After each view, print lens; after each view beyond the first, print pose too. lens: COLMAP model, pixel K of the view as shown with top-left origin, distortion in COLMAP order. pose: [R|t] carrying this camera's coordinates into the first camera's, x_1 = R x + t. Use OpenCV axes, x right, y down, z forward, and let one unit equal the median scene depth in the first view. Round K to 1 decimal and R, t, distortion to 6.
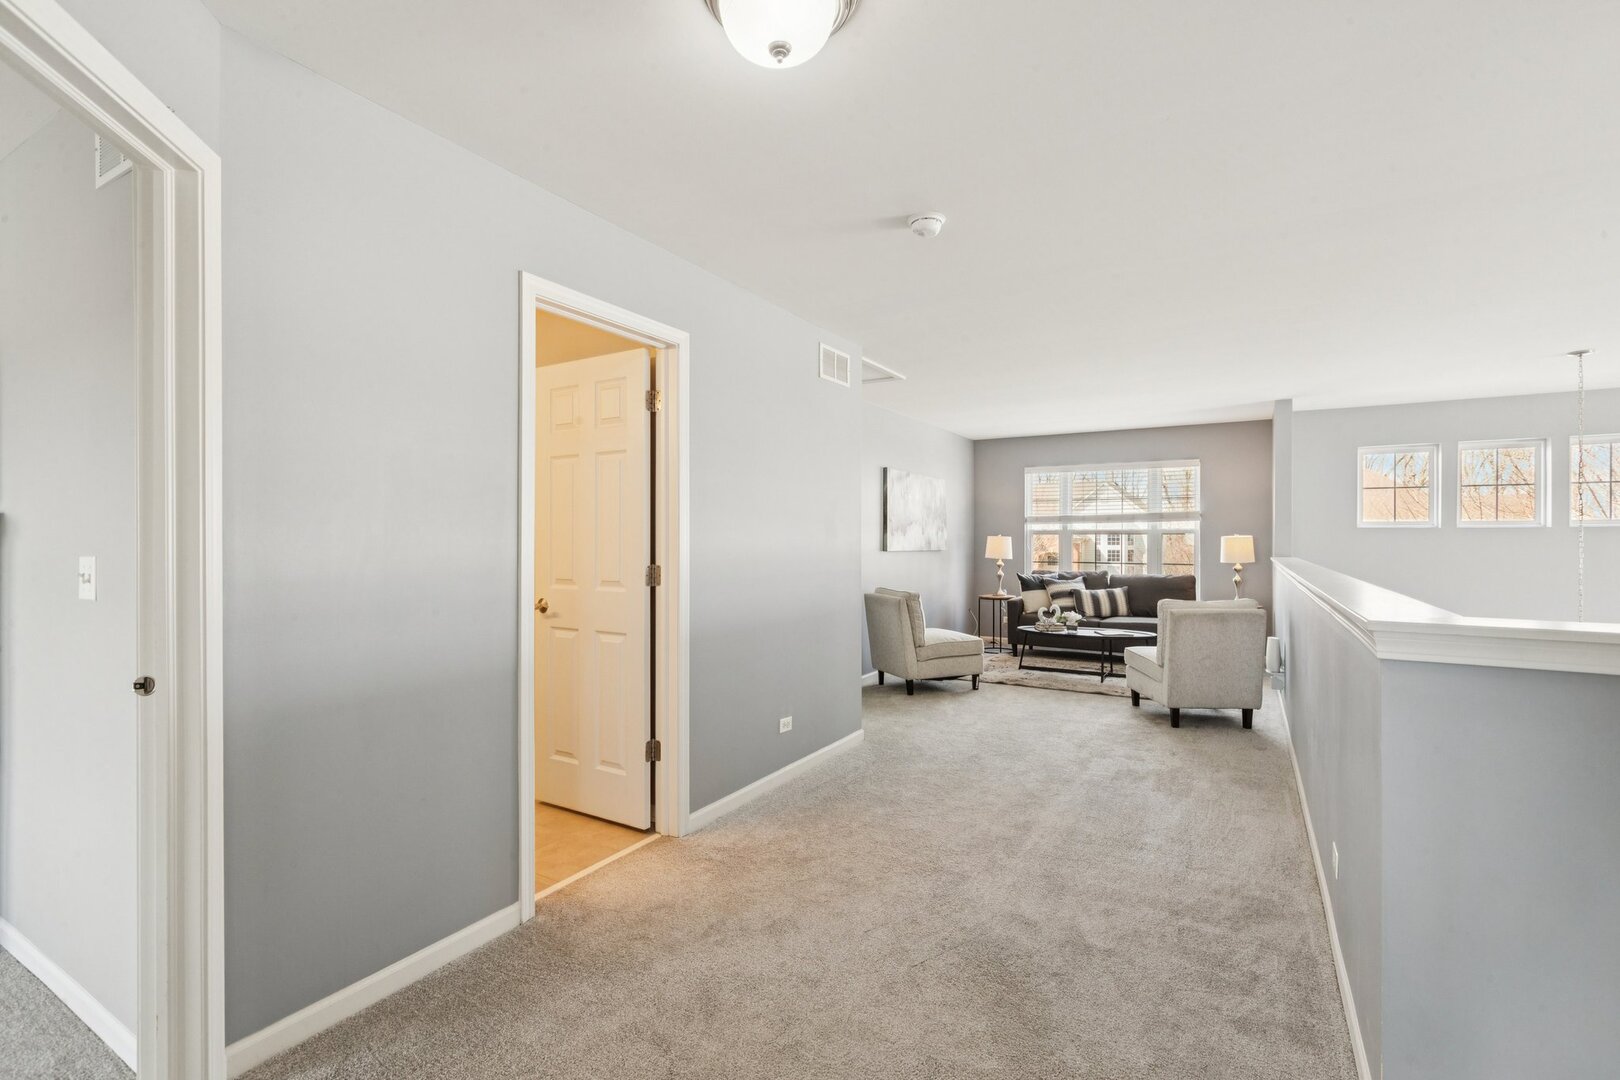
lens RADIAL K [[726.5, 0, 810.0], [0, 726.5, 540.0], [0, 0, 1]] dist [-0.002041, -0.000815]
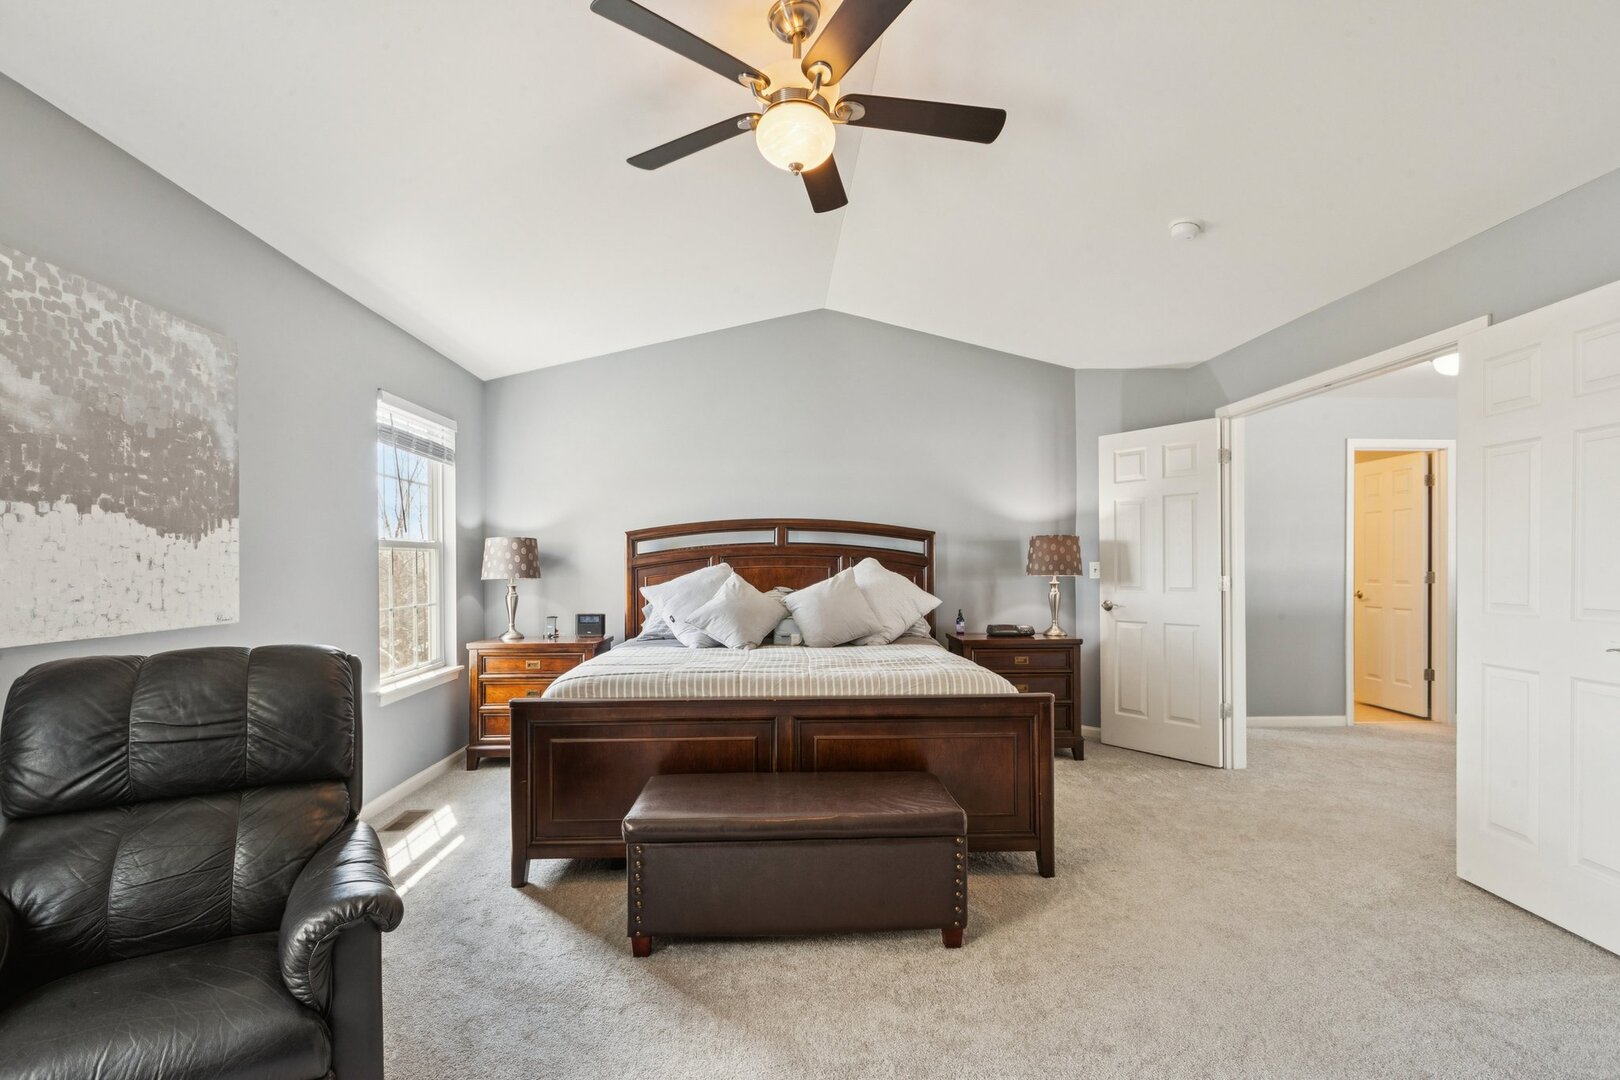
lens RADIAL K [[746.9, 0, 810.0], [0, 746.9, 540.0], [0, 0, 1]] dist [-0.001130, -0.000247]
pose [[0.546119, -0.006400, -0.837683, 0.425033], [-0.008780, 0.999872, -0.013364, -0.006012], [0.837661, 0.014654, 0.545993, -1.115300]]
